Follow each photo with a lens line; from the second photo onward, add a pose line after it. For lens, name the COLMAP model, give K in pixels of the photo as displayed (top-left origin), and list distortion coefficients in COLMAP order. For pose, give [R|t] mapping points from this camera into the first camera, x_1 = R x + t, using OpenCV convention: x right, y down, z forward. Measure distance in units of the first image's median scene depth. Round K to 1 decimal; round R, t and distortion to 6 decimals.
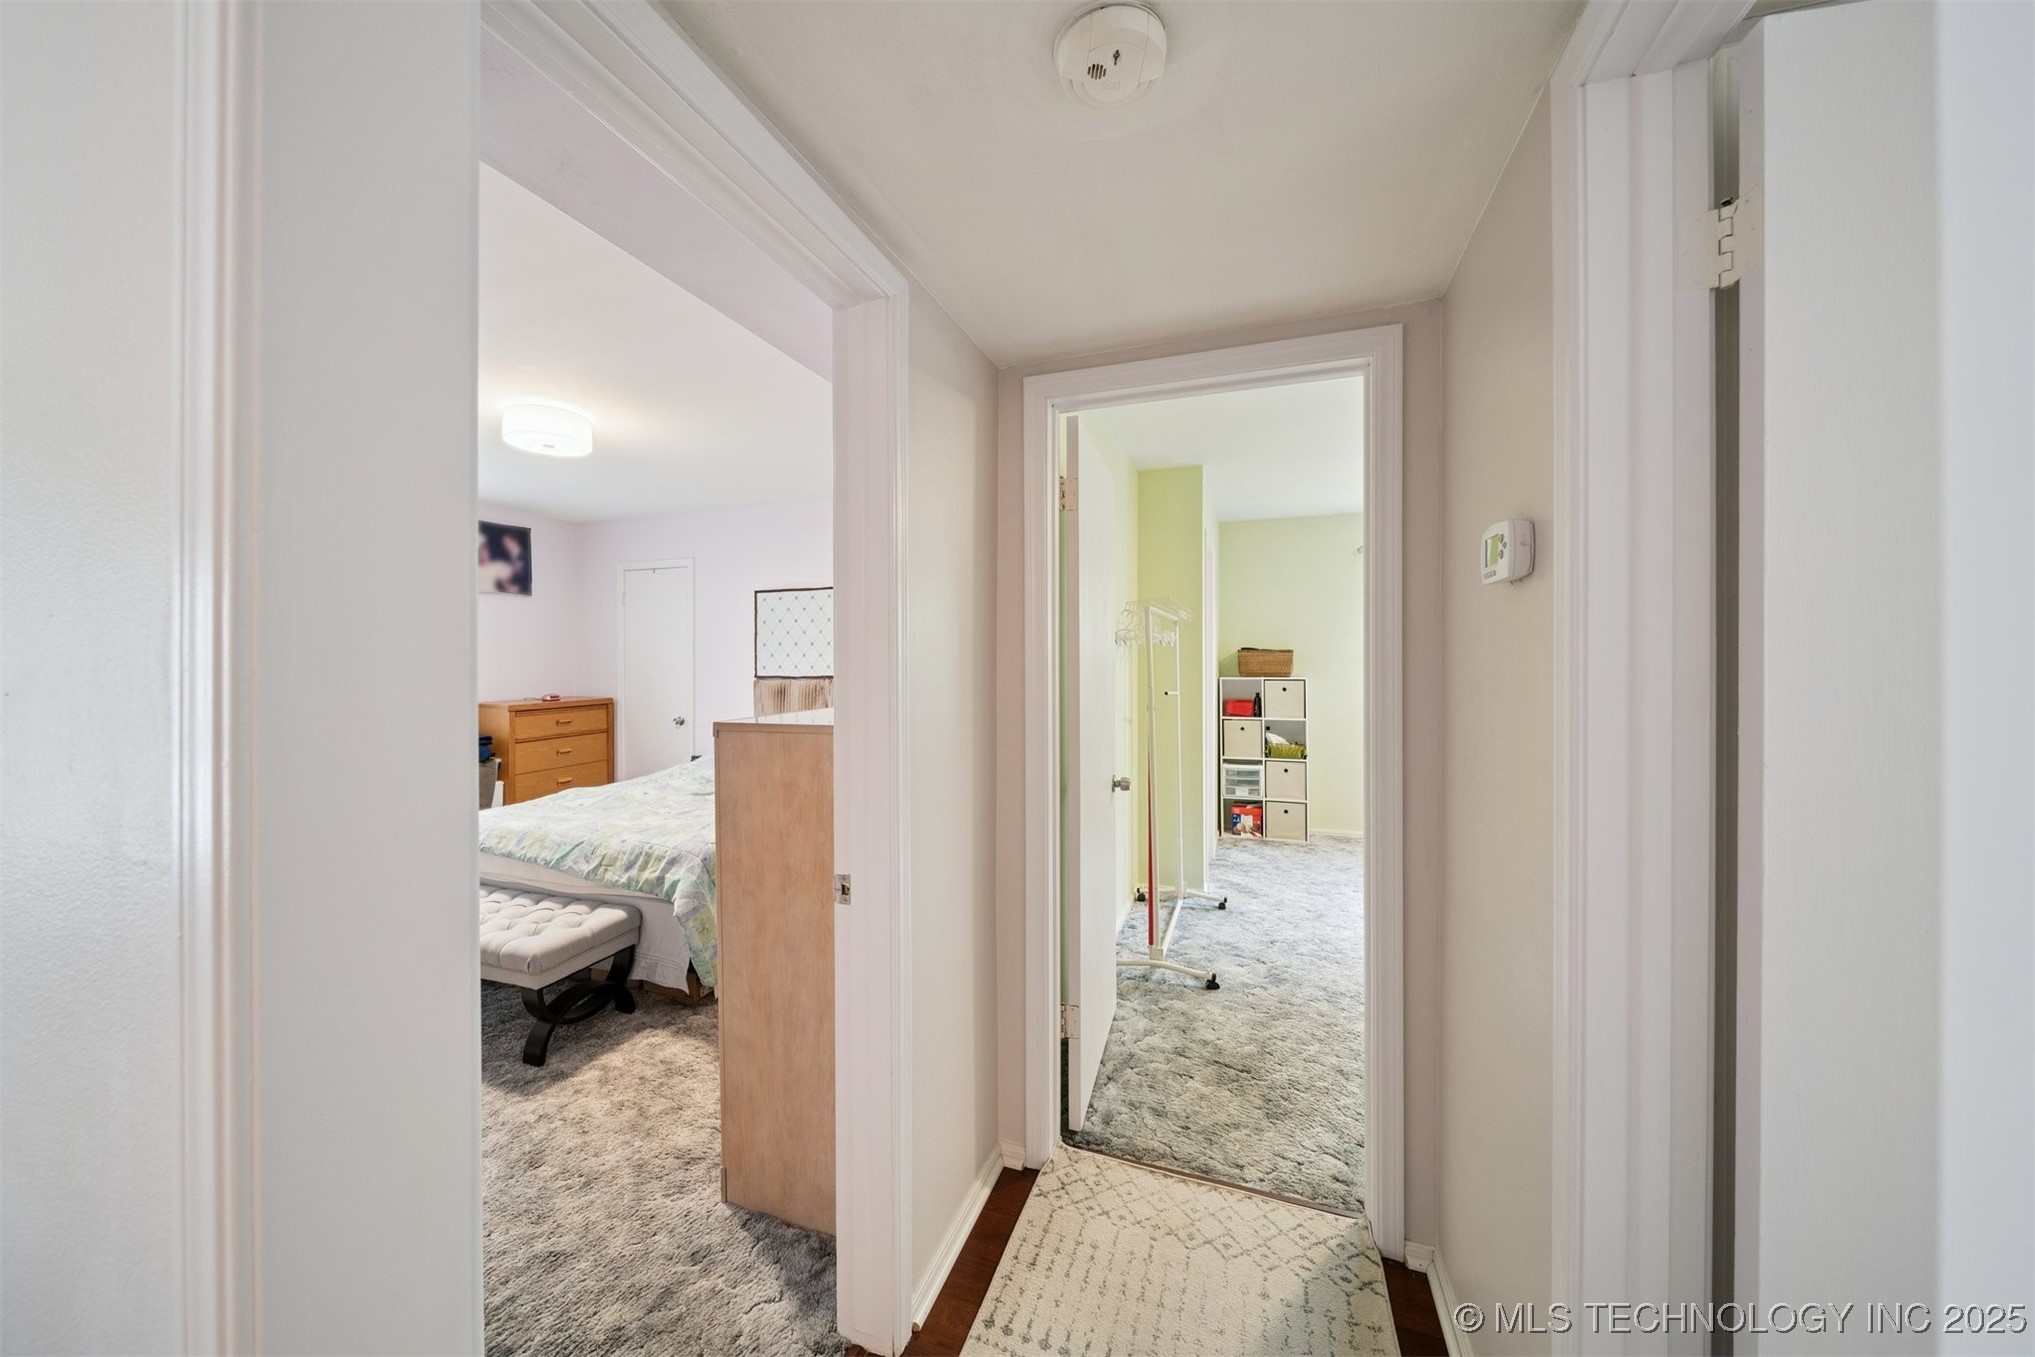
lens RADIAL K [[723.6, 0, 1015.7], [0, 723.6, 658.9], [0, 0, 1]] dist [0.000141, -0.000012]
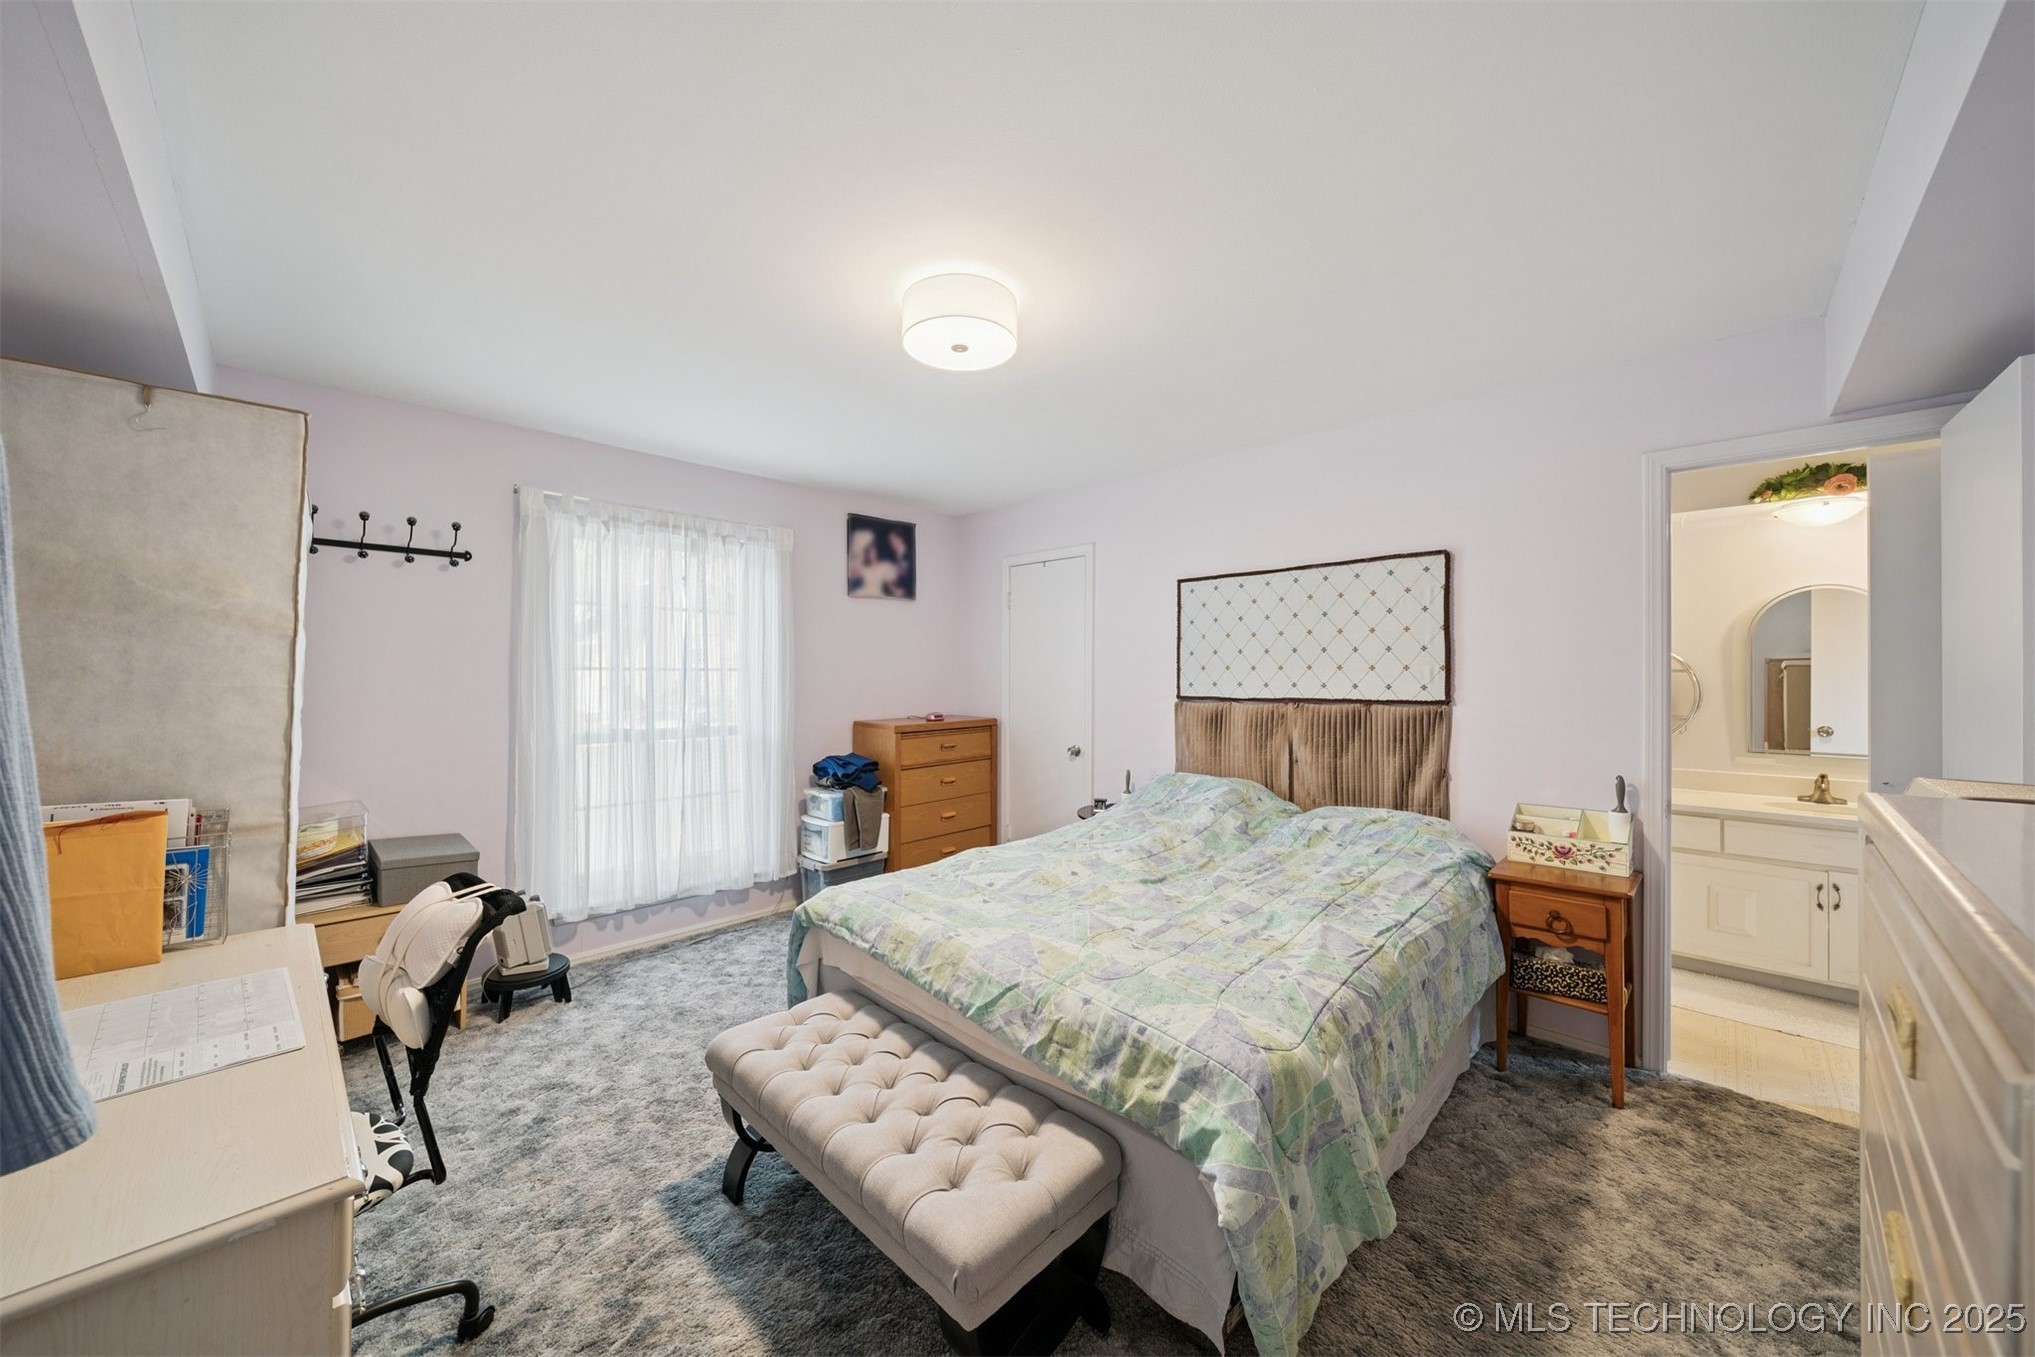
lens RADIAL K [[723.6, 0, 1010.4], [0, 723.6, 672.4], [0, 0, 1]] dist [0.000141, -0.000012]
pose [[0.905960, 0.004004, -0.423344, -0.310596], [-0.005313, 0.999984, -0.001910, 0.002910], [0.423330, 0.003980, 0.905967, 0.407459]]
